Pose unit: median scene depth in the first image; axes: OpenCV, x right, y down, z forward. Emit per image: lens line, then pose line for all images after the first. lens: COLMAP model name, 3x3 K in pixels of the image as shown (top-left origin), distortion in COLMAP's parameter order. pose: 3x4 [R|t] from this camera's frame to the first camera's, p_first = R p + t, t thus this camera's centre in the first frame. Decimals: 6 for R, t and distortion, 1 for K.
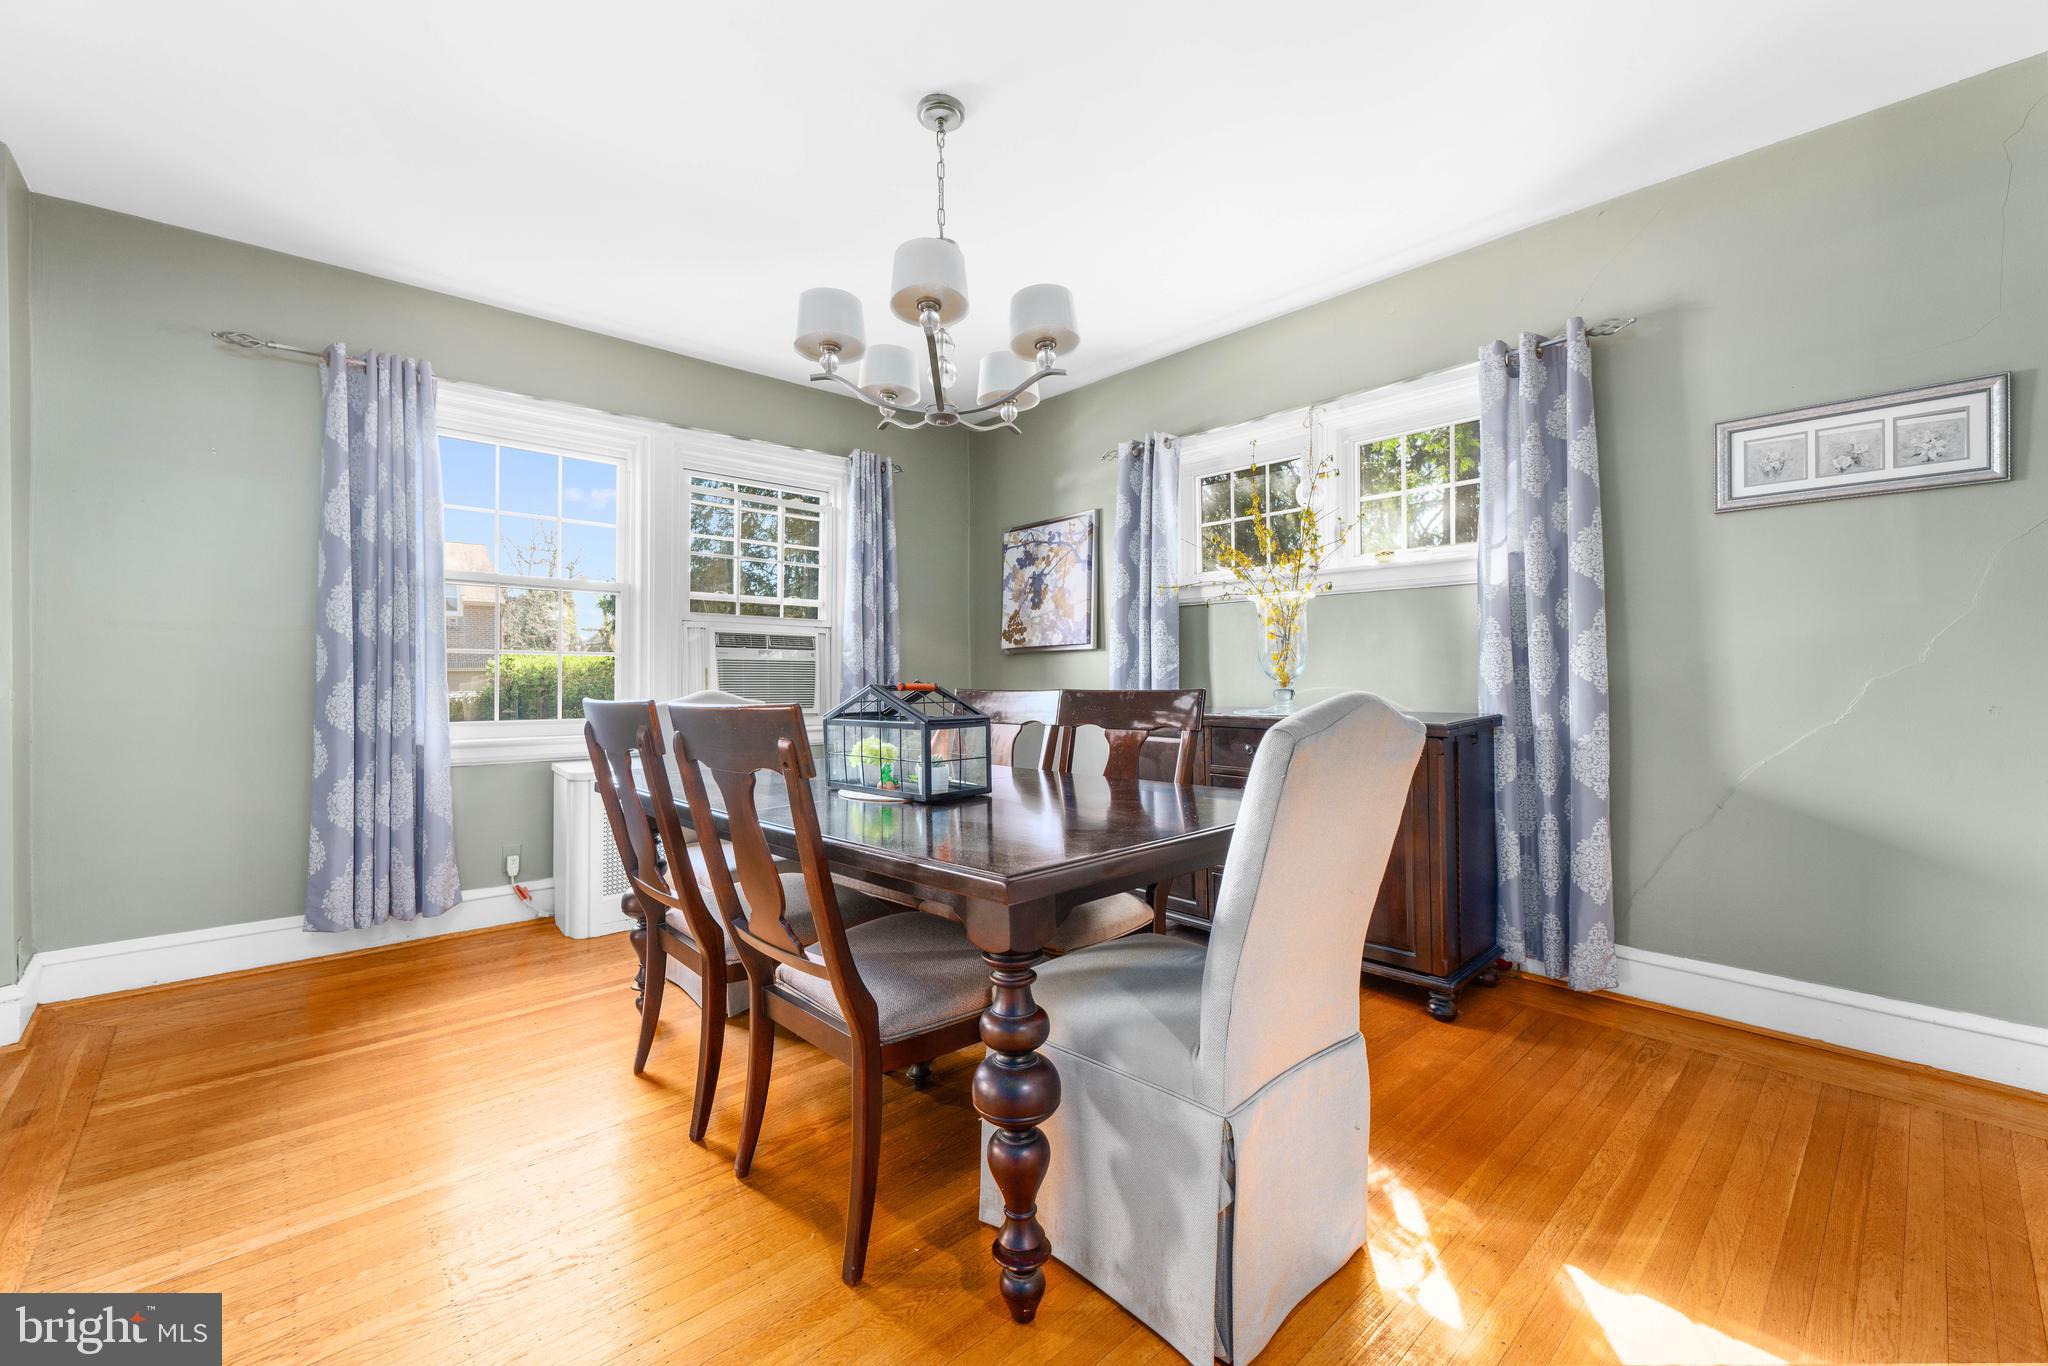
lens RADIAL K [[825.0, 0, 1014.7], [0, 825.0, 681.3], [0, 0, 1]] dist [0.007896, -0.000248]
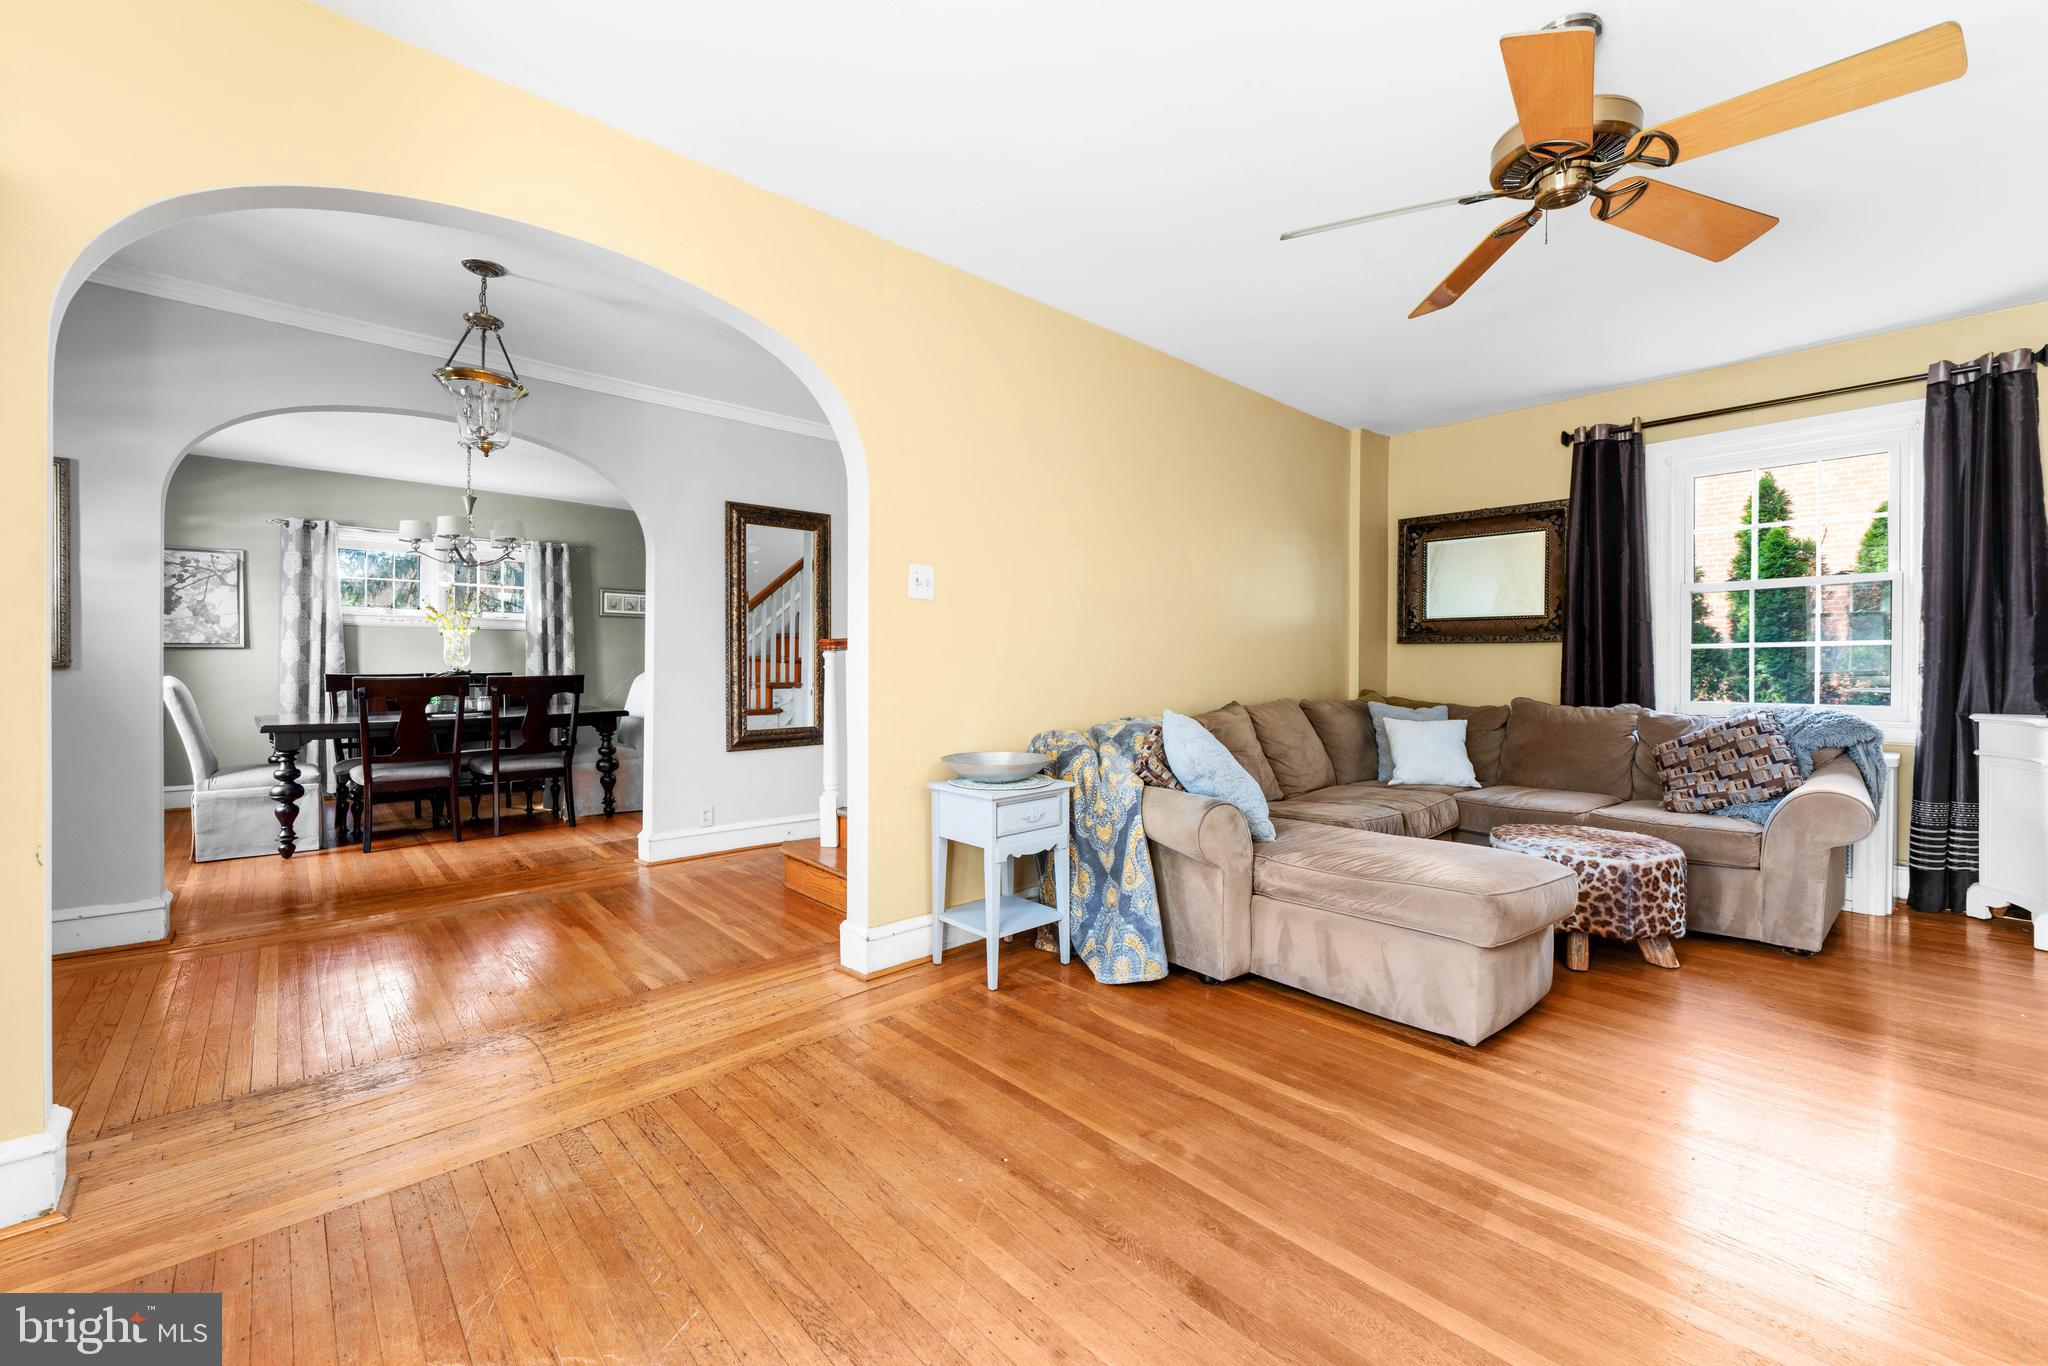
lens RADIAL K [[832.2, 0, 1022.9], [0, 832.2, 659.3], [0, 0, 1]] dist [0.004032, -0.000241]
pose [[0.000307, 0.006915, 0.999976, -1.312903], [0.002402, 0.999973, -0.006915, -0.004949], [-0.999997, 0.002404, 0.000291, -0.348876]]
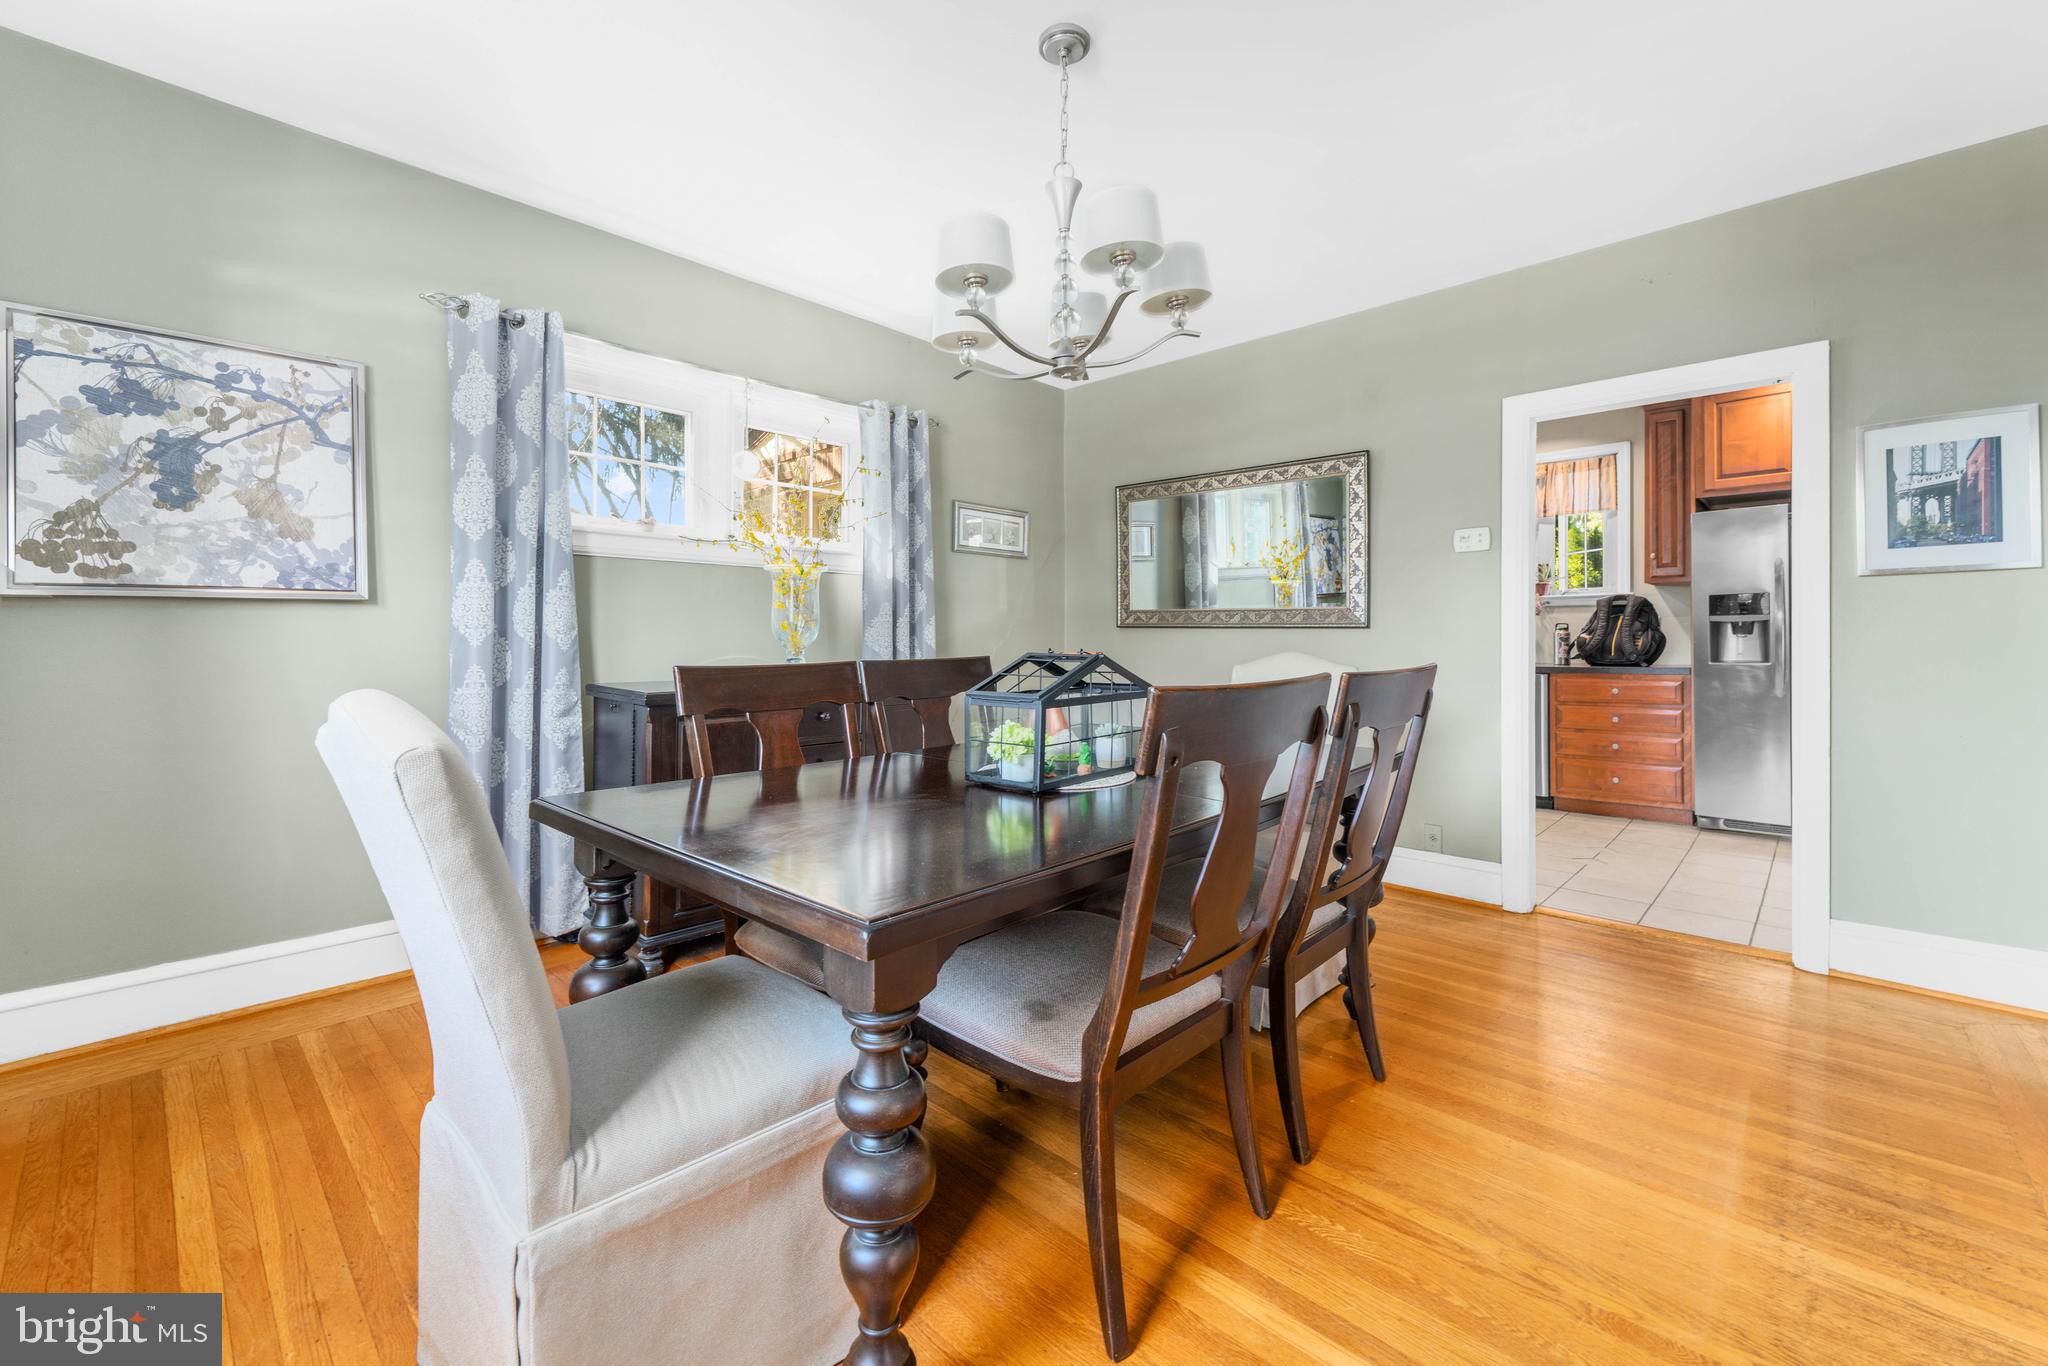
lens RADIAL K [[840.3, 0, 1014.5], [0, 840.3, 631.6], [0, 0, 1]] dist [0.003200, 0.000139]
pose [[-0.066762, 0.011455, 0.997703, -0.516858], [0.005997, 0.999921, -0.011079, -0.007054], [-0.997751, 0.005244, -0.066825, 0.555671]]
